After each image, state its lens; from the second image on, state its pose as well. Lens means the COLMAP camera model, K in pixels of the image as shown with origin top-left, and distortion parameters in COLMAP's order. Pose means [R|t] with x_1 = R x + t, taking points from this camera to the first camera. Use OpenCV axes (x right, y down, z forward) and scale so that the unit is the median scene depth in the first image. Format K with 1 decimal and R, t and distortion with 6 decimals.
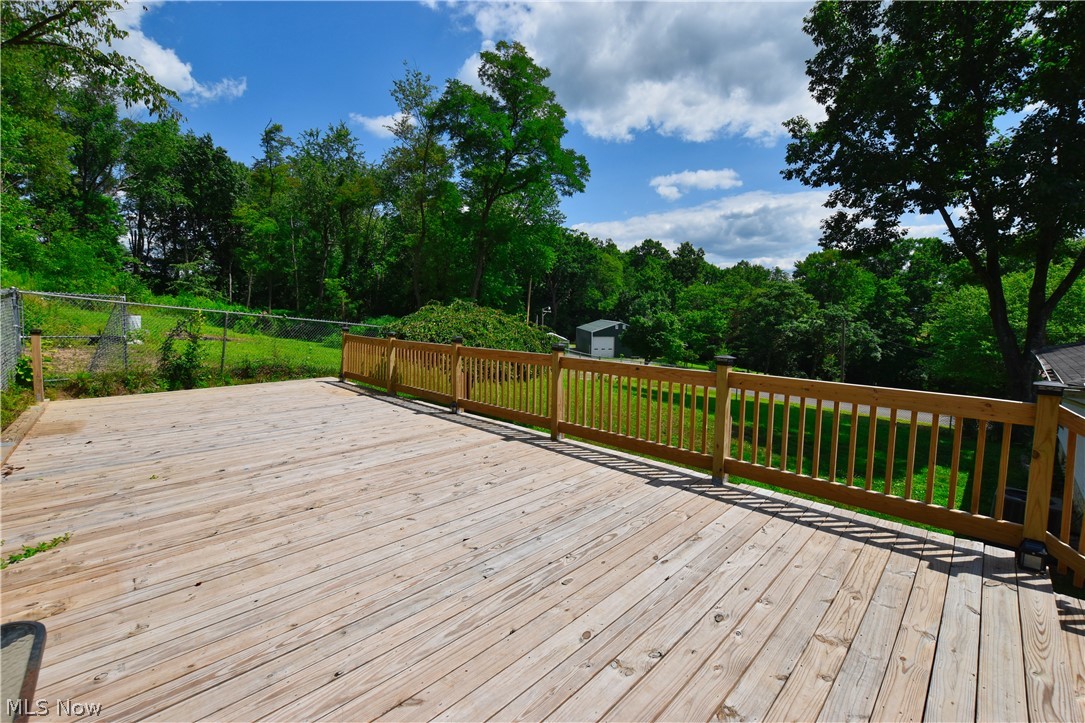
lens RADIAL K [[480.2, 0, 551.9], [0, 480.2, 355.6], [0, 0, 1]] dist [-0.033505, 0.003799]
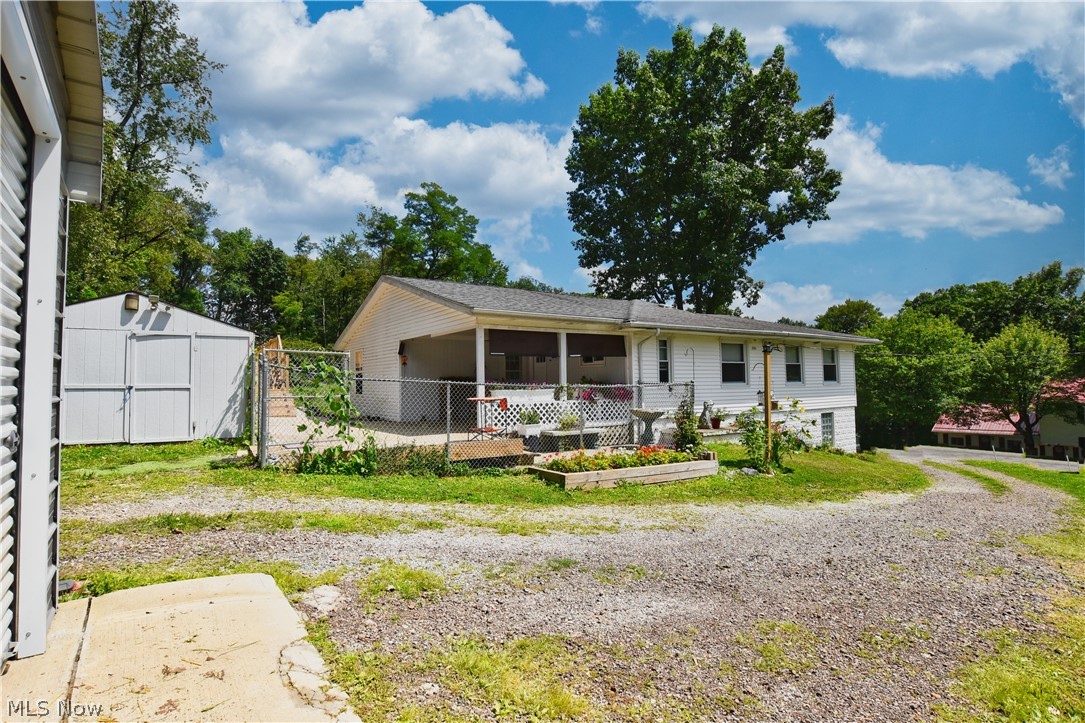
lens RADIAL K [[560.2, 0, 533.8], [0, 560.2, 351.9], [0, 0, 1]] dist [-0.000816, 0.000650]
pose [[0.974512, -0.027485, -0.222644, 0.407698], [-0.008243, 0.987409, -0.157972, 0.097390], [0.224183, 0.155781, 0.962016, -0.362995]]
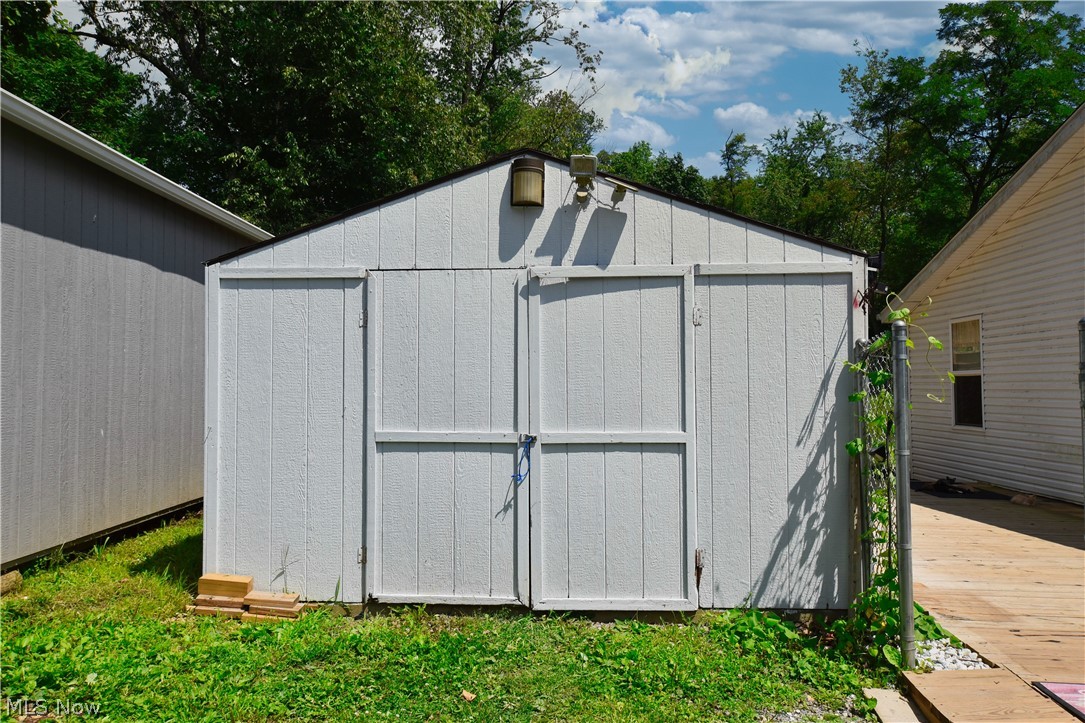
lens RADIAL K [[924.1, 0, 534.9], [0, 924.1, 362.8], [0, 0, 1]] dist [0.014968, 0.031783]
pose [[0.685017, -0.031438, -0.727849, 0.314760], [-0.060970, 0.993090, -0.100276, 0.081154], [0.725971, 0.113068, 0.678367, -0.286503]]
